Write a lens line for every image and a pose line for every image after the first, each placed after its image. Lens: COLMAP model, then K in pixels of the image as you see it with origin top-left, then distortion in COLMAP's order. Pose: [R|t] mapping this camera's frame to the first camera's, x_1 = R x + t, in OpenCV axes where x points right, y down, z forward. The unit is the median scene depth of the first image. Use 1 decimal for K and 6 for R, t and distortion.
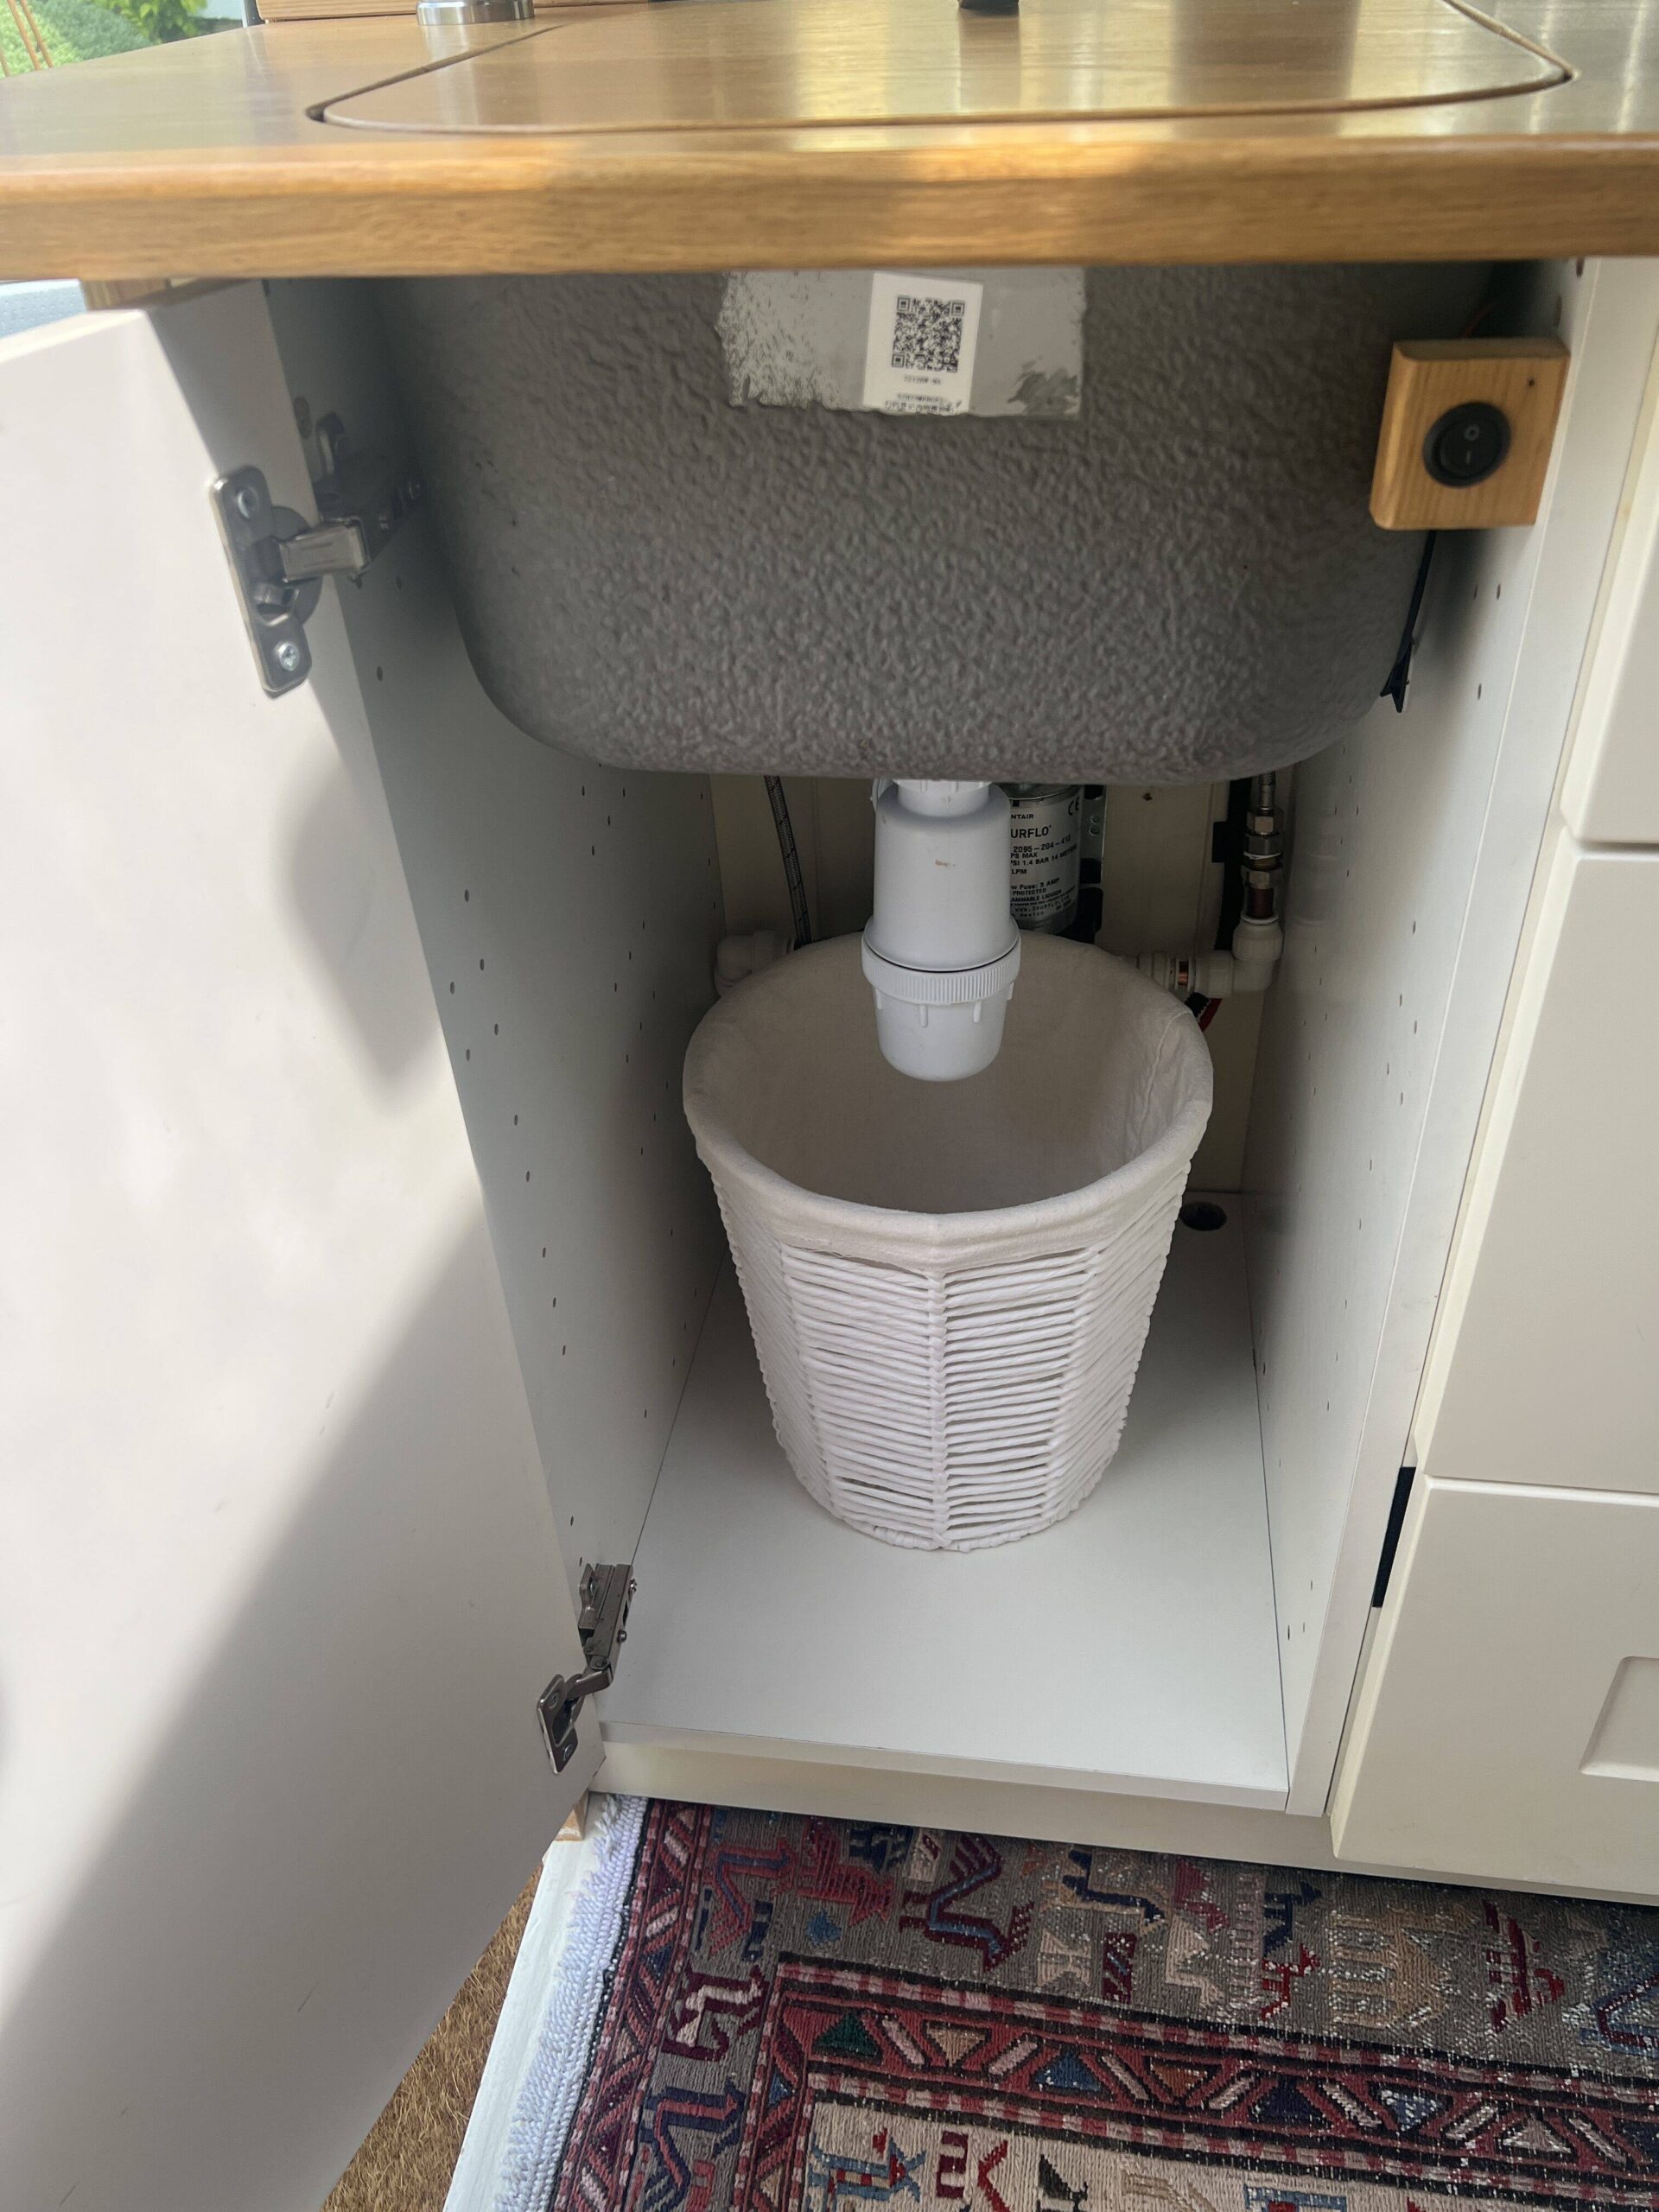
lens RADIAL K [[1672.9, 0, 840.3], [0, 1672.9, 1097.9], [0, 0, 1]] dist [0.044462, -0.058441]
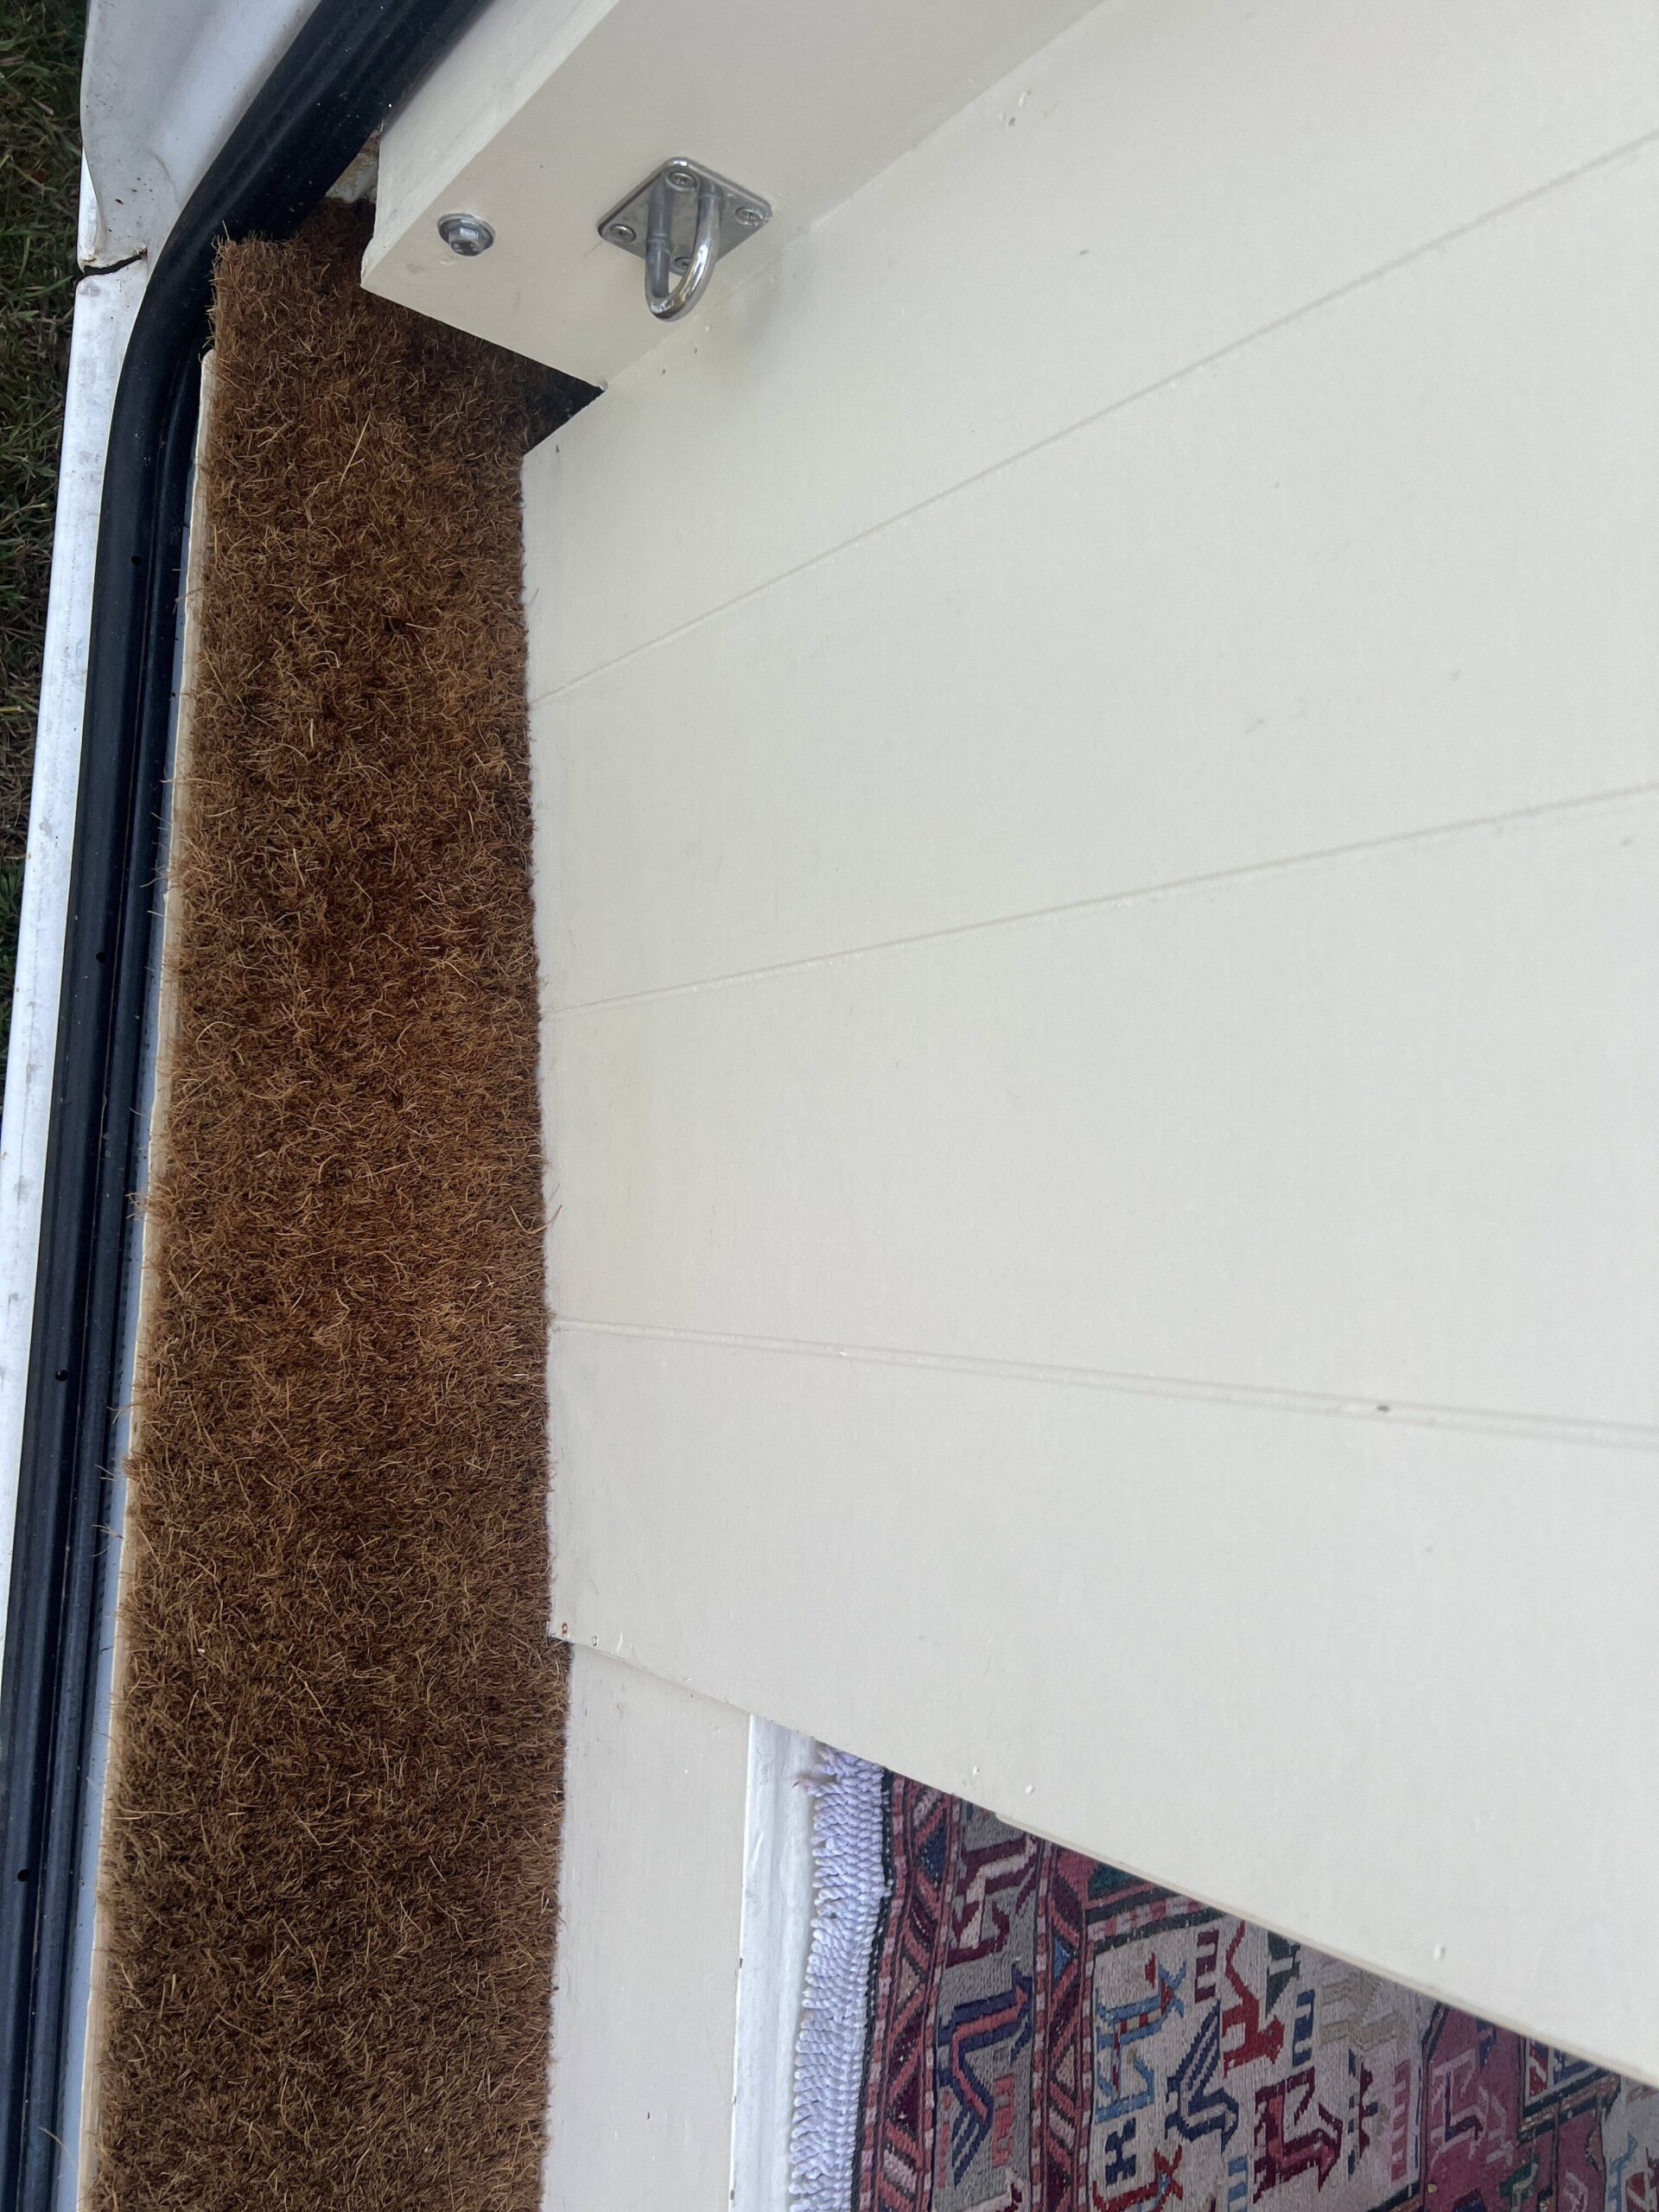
lens RADIAL K [[1672.9, 0, 846.8], [0, 1672.9, 1112.1], [0, 0, 1]] dist [0.044462, -0.058441]
pose [[0.747603, -0.061745, 0.661270, -0.597478], [-0.497540, 0.607471, 0.619219, -0.086991], [-0.439936, -0.791938, 0.423427, 1.007149]]
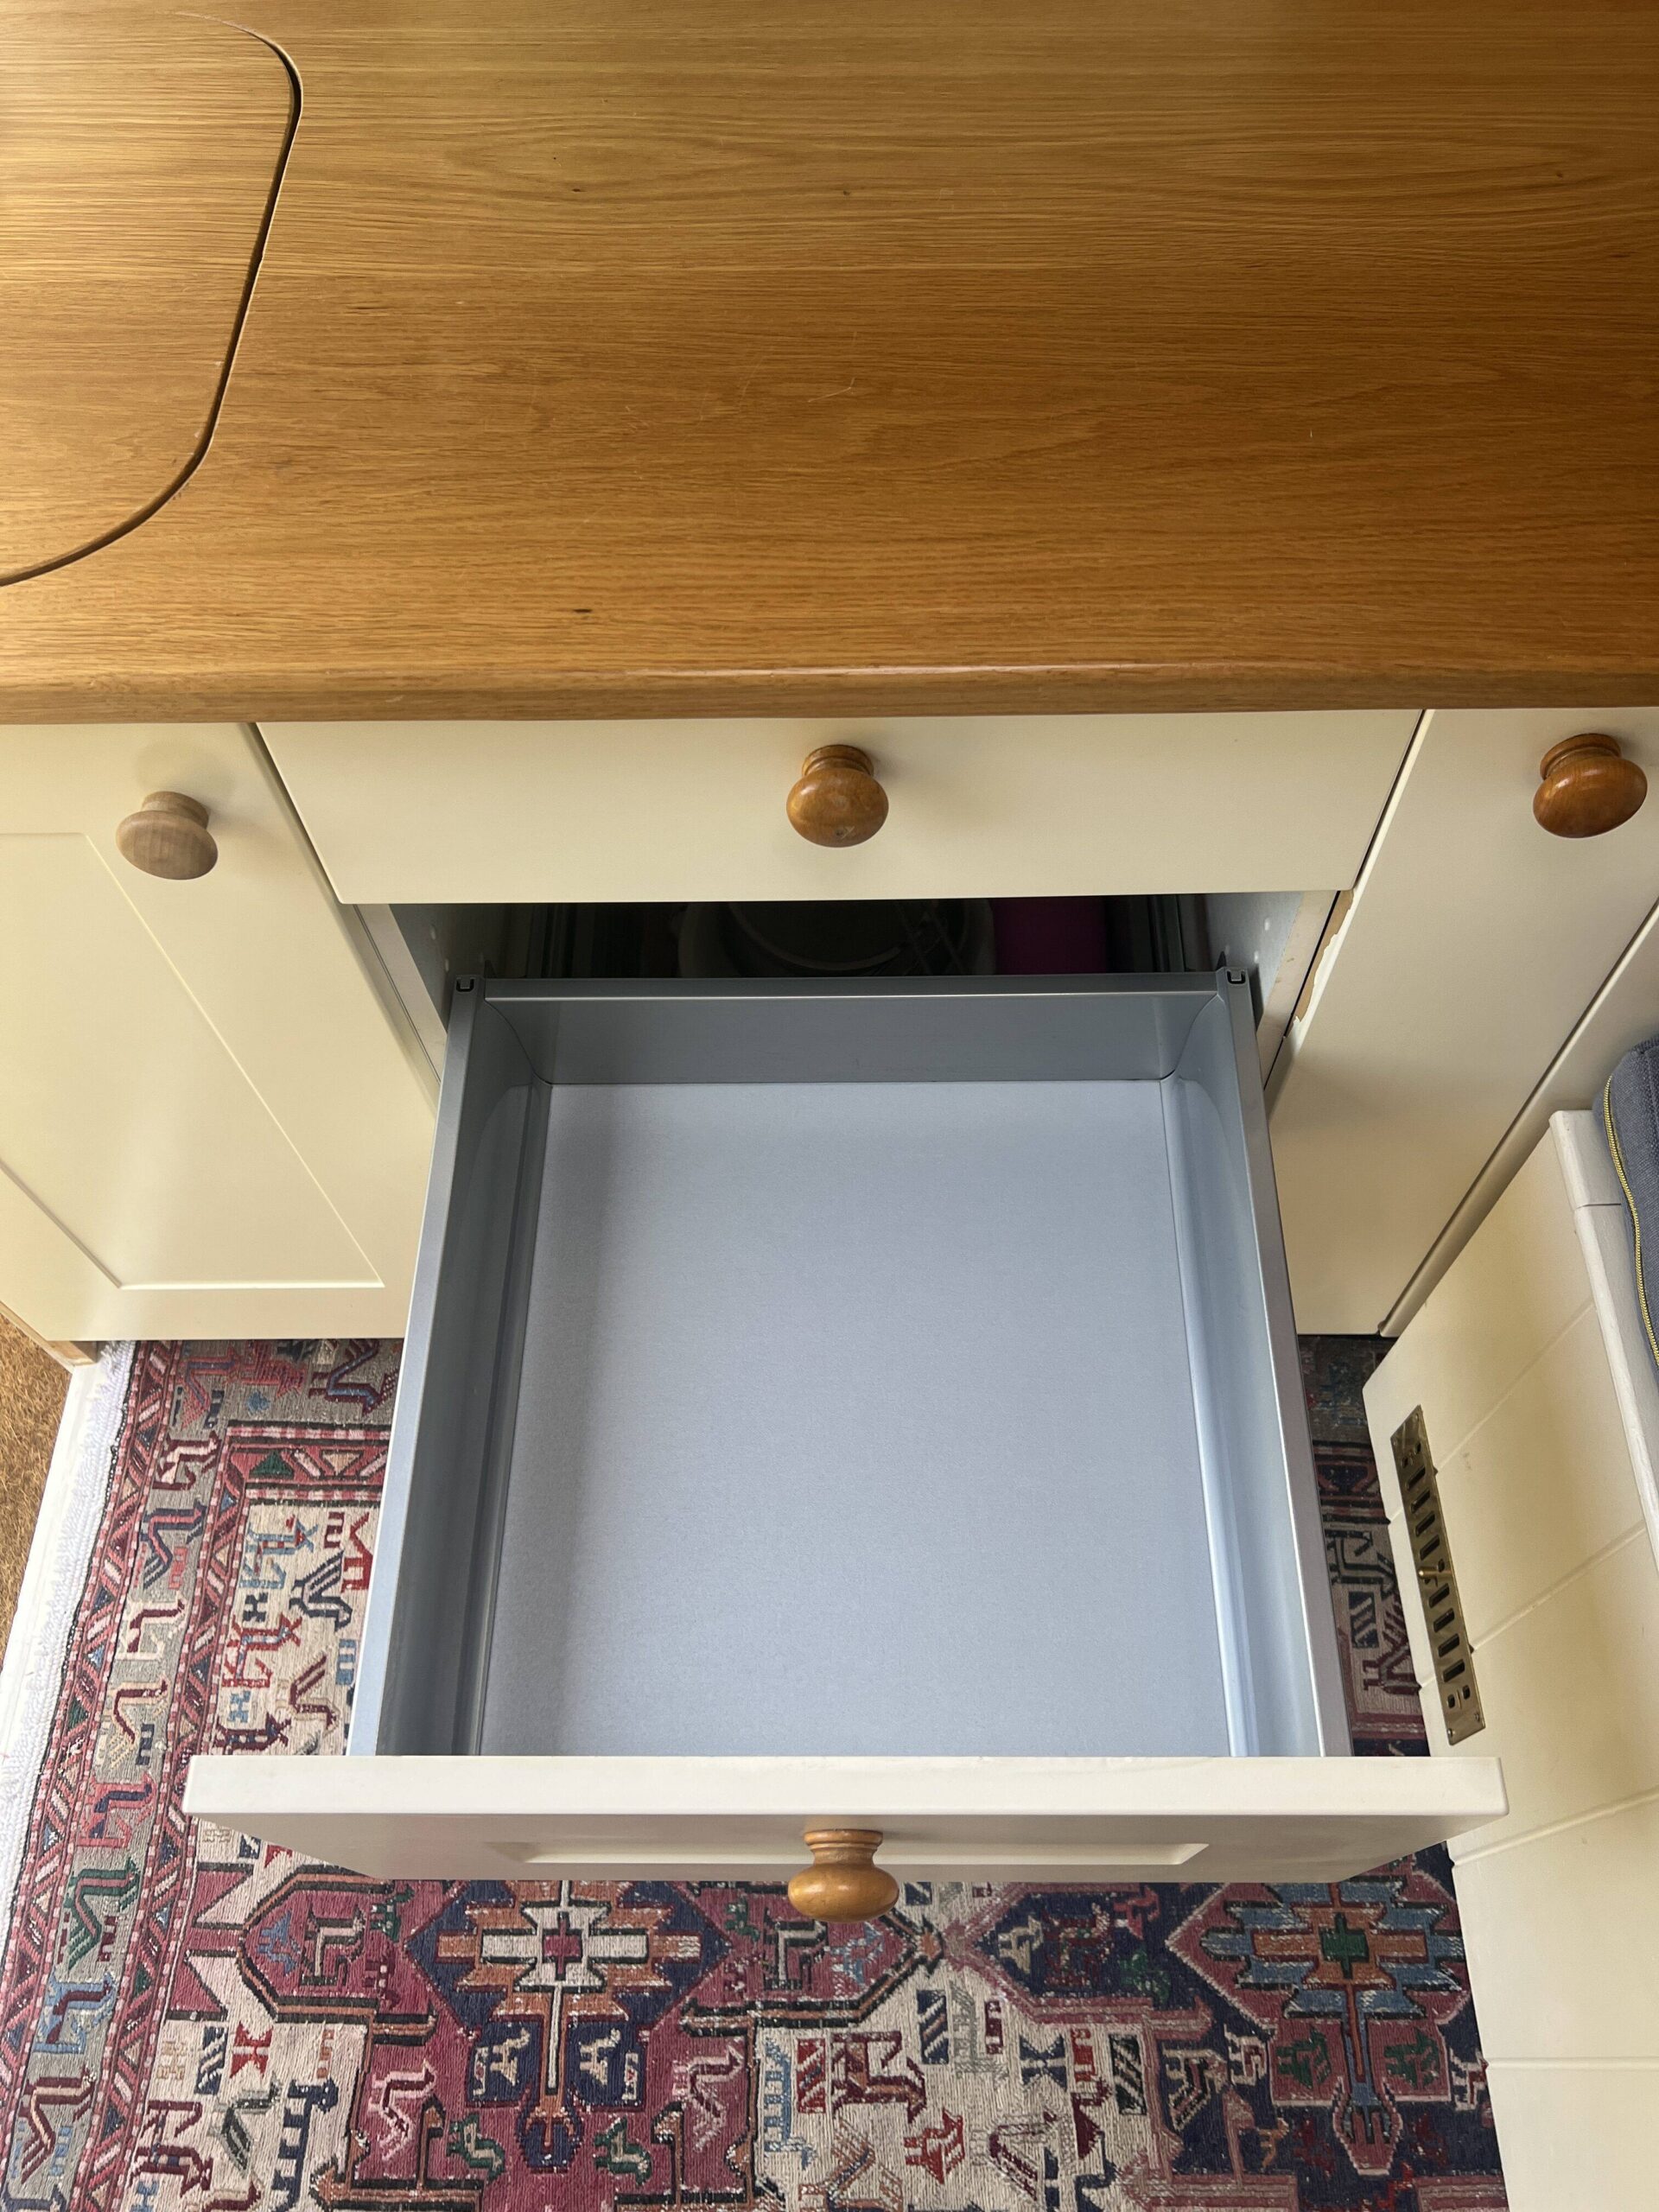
lens RADIAL K [[1672.9, 0, 838.4], [0, 1672.9, 1142.2], [0, 0, 1]] dist [0.044462, -0.058441]
pose [[0.989900, -0.108295, 0.091488, 0.422001], [0.058580, 0.900133, 0.431658, -0.370360], [-0.129098, -0.421939, 0.897386, -0.361271]]
